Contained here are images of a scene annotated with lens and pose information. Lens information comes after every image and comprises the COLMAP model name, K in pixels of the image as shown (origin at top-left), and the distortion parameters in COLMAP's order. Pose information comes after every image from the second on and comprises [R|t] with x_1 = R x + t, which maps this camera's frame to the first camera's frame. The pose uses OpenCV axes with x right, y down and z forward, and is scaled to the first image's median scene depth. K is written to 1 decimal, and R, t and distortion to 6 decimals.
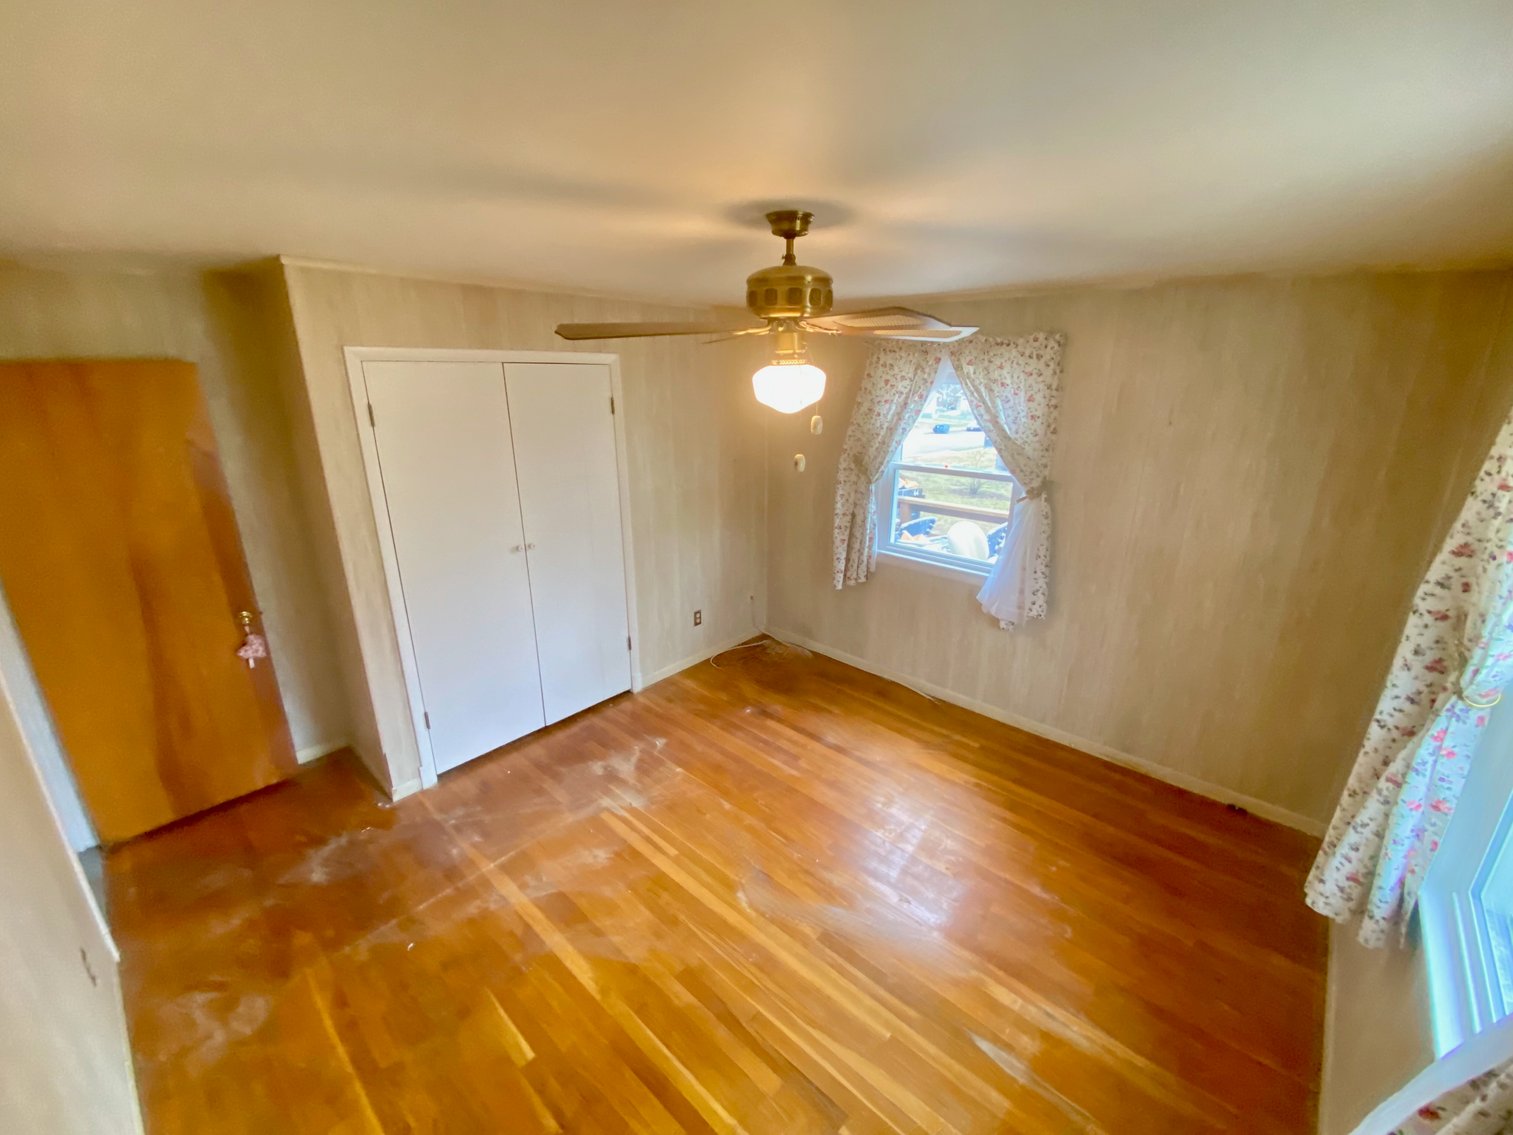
lens RADIAL K [[618.1, 0, 759.2], [0, 618.1, 567.1], [0, 0, 1]] dist [-0.004050, -0.000225]
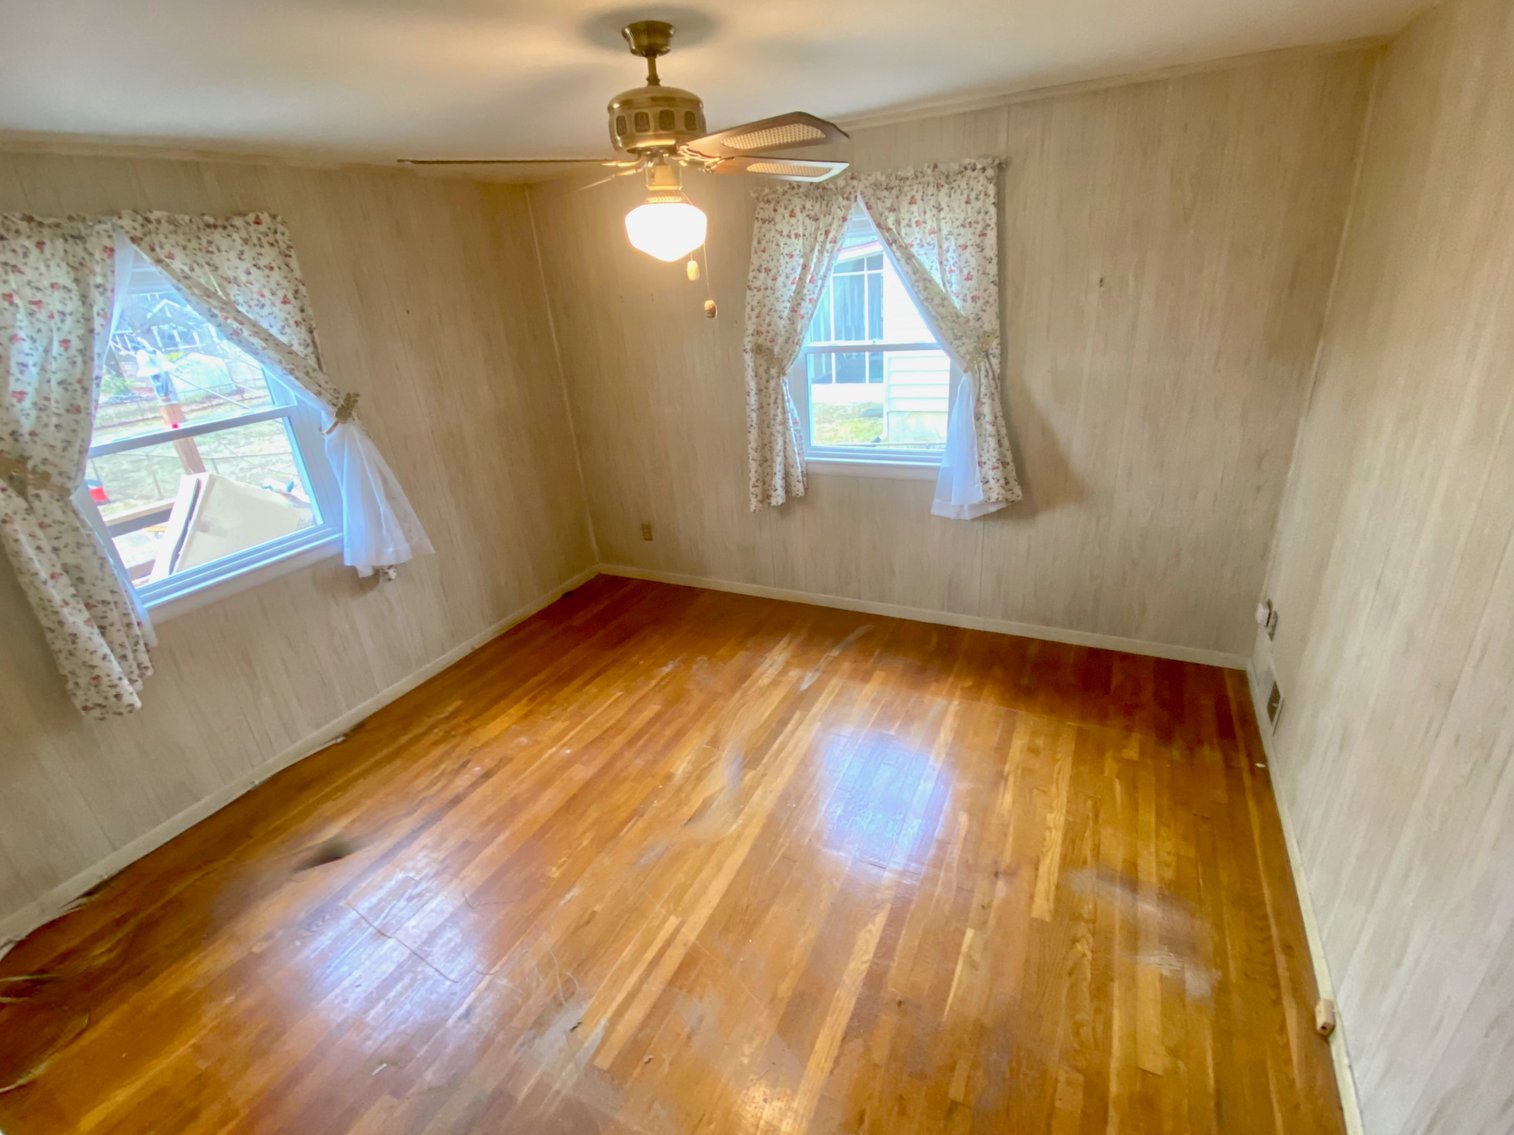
lens RADIAL K [[700.7, 0, 758.8], [0, 700.7, 566.5], [0, 0, 1]] dist [0.004575, -0.000980]
pose [[-0.275696, -0.357666, 0.892226, -0.722780], [0.364866, 0.819794, 0.441373, -0.189648], [-0.889306, 0.447228, -0.095514, 0.784326]]
